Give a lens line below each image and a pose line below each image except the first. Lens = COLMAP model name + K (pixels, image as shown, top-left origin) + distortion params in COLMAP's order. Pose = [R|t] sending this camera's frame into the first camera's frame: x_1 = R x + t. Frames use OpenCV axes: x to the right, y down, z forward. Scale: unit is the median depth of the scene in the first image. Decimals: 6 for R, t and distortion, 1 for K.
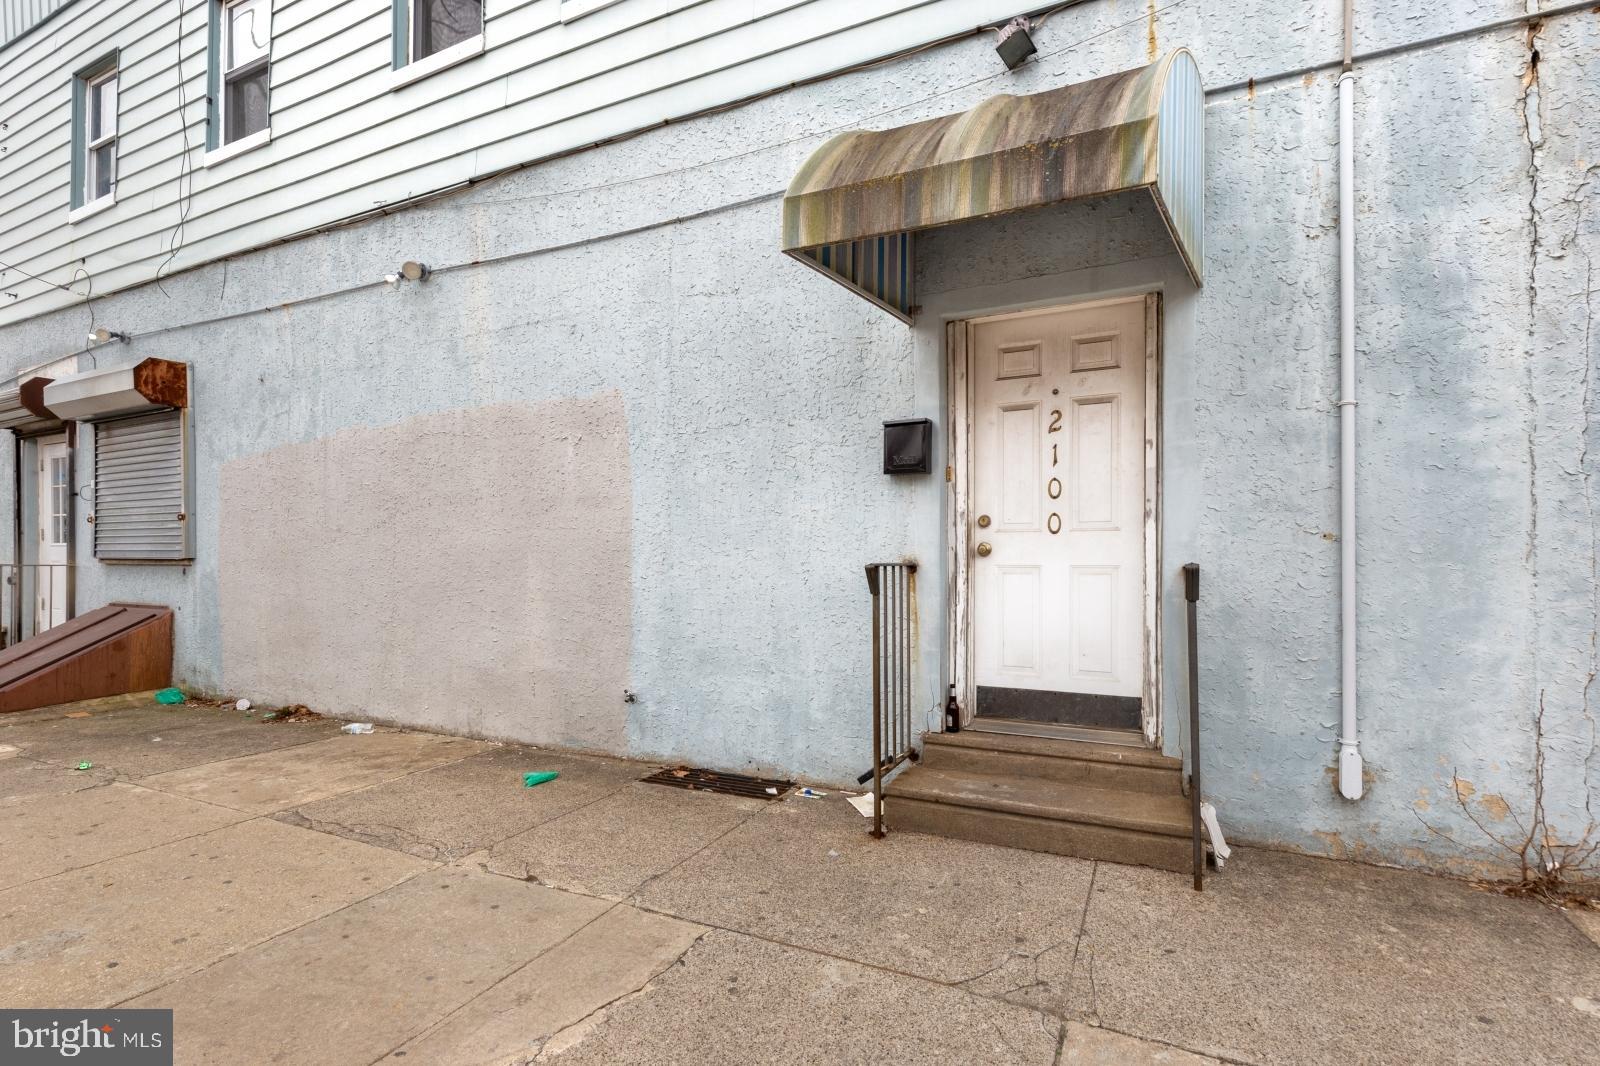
lens RADIAL K [[757.6, 0, 780.2], [0, 757.6, 529.4], [0, 0, 1]] dist [0.004452, -0.000510]
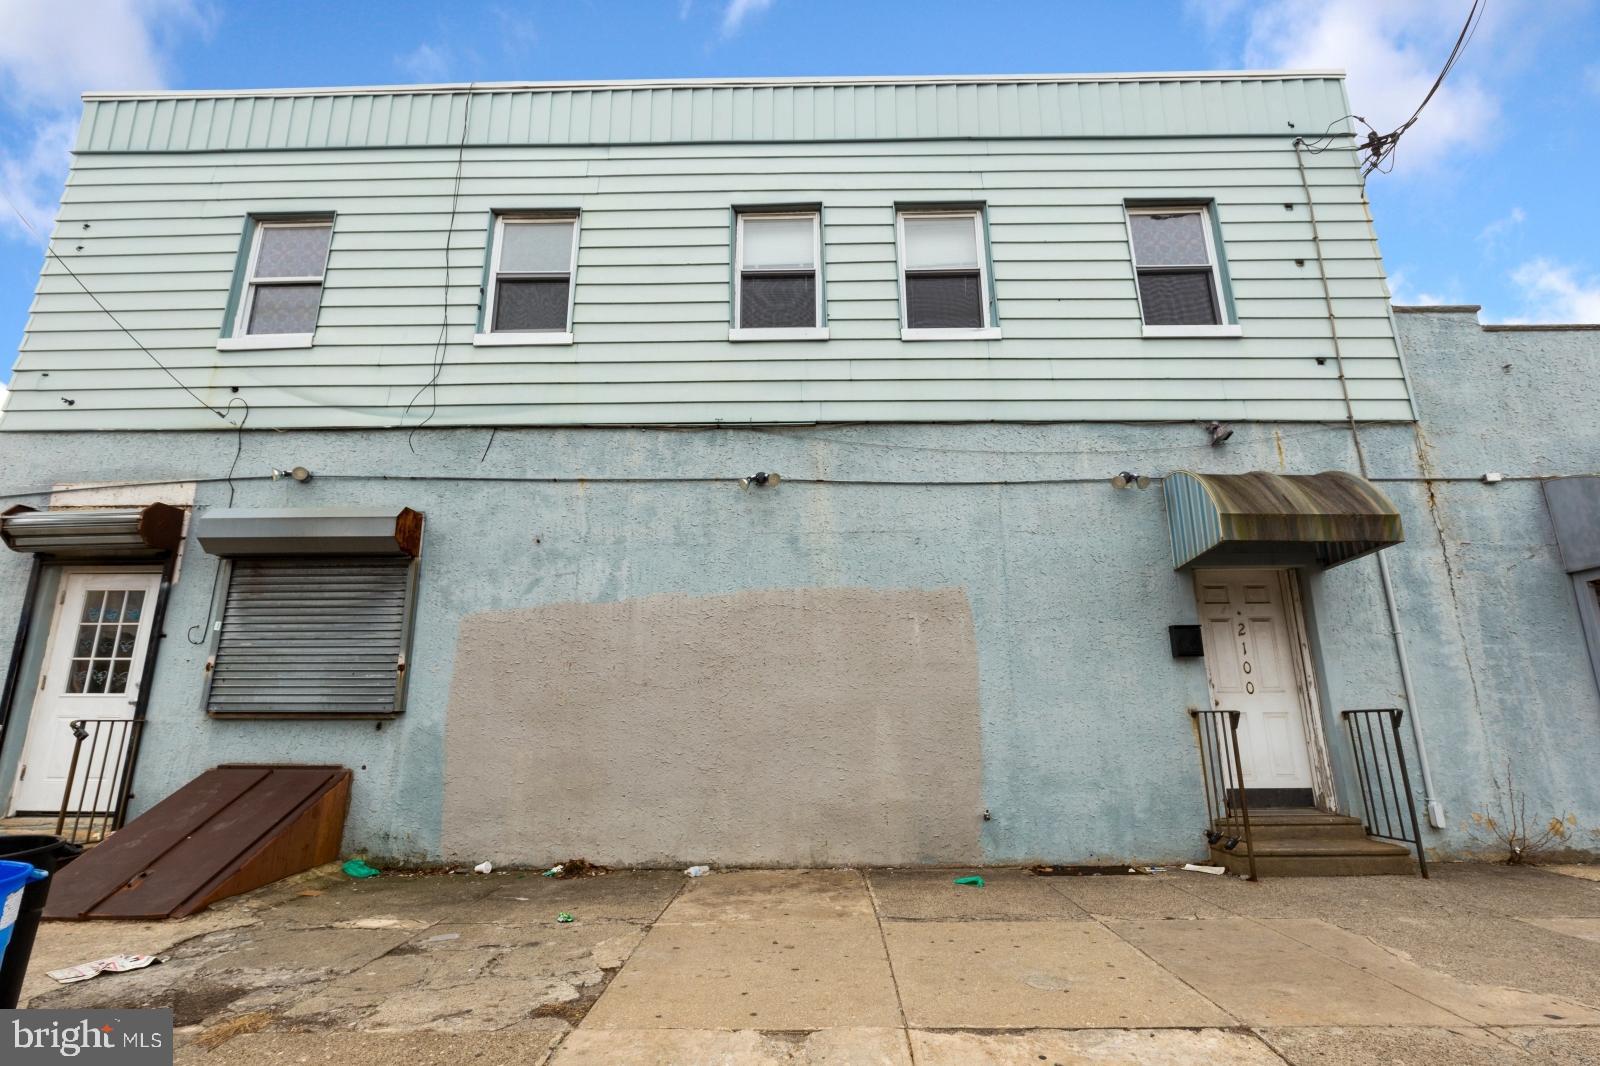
lens RADIAL K [[722.5, 0, 789.7], [0, 722.5, 509.3], [0, 0, 1]] dist [0.001229, -0.004656]
pose [[0.908145, 0.112807, 0.403172, -1.062709], [-0.012547, 0.969915, -0.243120, 0.008624], [-0.418469, 0.215730, 0.882238, -0.101693]]
